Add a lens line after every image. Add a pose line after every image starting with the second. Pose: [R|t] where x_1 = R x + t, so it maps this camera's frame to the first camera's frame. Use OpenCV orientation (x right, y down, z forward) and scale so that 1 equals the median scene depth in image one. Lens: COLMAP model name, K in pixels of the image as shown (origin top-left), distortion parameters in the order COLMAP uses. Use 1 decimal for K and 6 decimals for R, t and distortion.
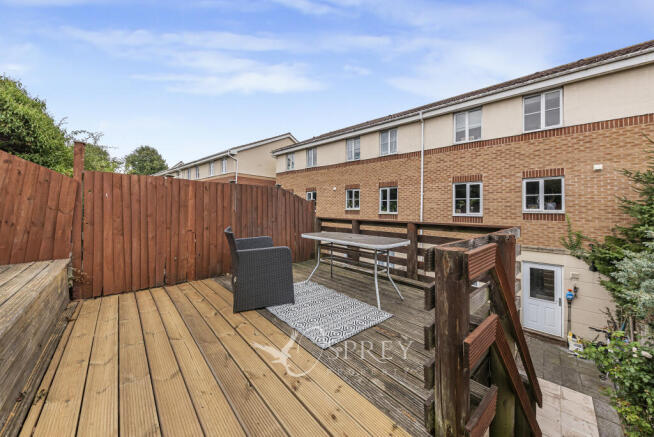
lens RADIAL K [[228.4, 0, 321.7], [0, 228.4, 206.5], [0, 0, 1]] dist [0.002875, -0.000973]
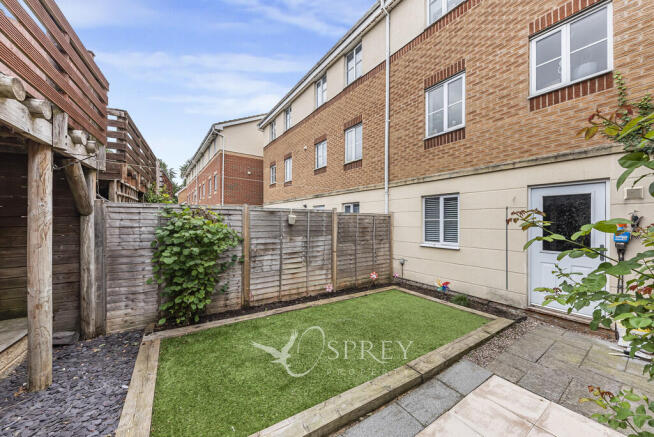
lens RADIAL K [[228.4, 0, 327.7], [0, 228.4, 221.8], [0, 0, 1]] dist [0.002875, -0.000973]
pose [[0.981605, -0.007488, -0.190775, 0.488270], [0.010064, 0.999871, 0.012535, 0.301240], [0.190656, -0.014225, 0.981554, 0.350793]]
